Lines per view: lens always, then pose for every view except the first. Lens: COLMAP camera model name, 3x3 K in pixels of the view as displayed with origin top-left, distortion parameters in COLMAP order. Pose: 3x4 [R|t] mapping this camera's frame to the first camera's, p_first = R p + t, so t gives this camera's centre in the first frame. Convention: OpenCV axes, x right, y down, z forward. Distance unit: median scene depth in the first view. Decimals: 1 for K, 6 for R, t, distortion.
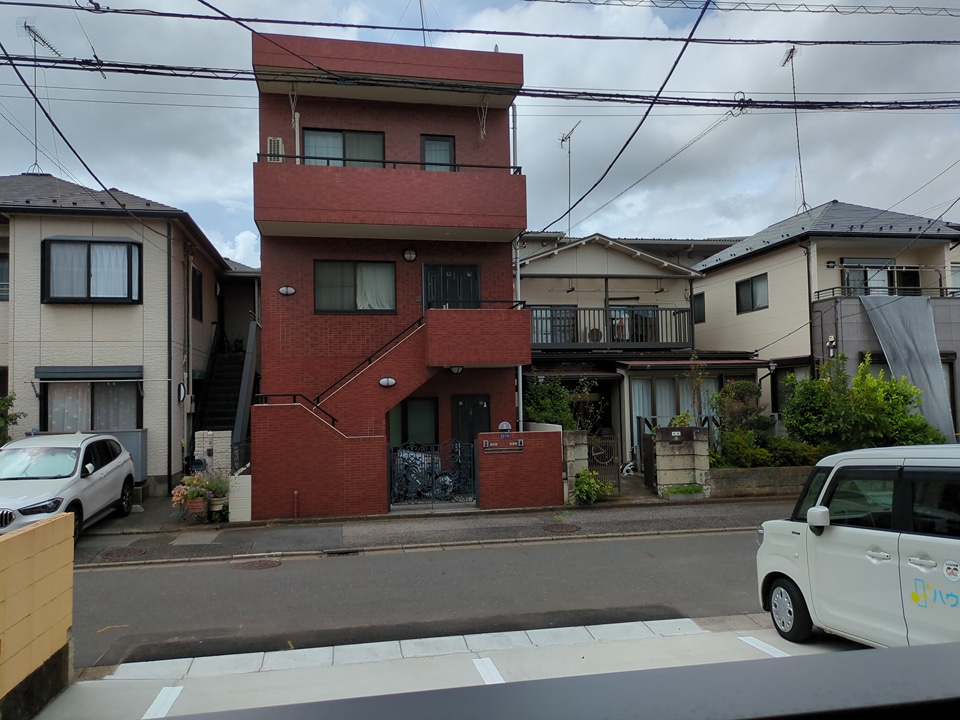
lens RADIAL K [[724.9, 0, 485.1], [0, 724.9, 359.1], [0, 0, 1]] dist [0.023026, 0.000525]
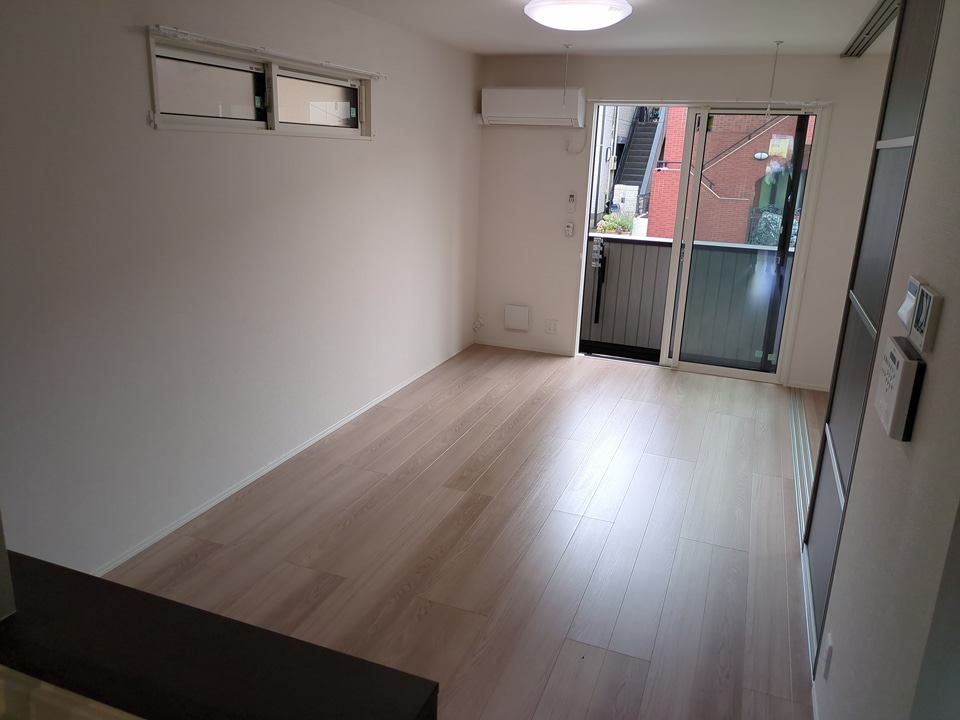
lens RADIAL K [[724.9, 0, 485.1], [0, 724.9, 359.1], [0, 0, 1]] dist [0.023026, 0.000525]
pose [[0.846616, 0.201065, -0.492762, 0.055117], [-0.025522, 0.940162, 0.339771, -0.019477], [0.531592, -0.275079, 0.801088, -0.130232]]
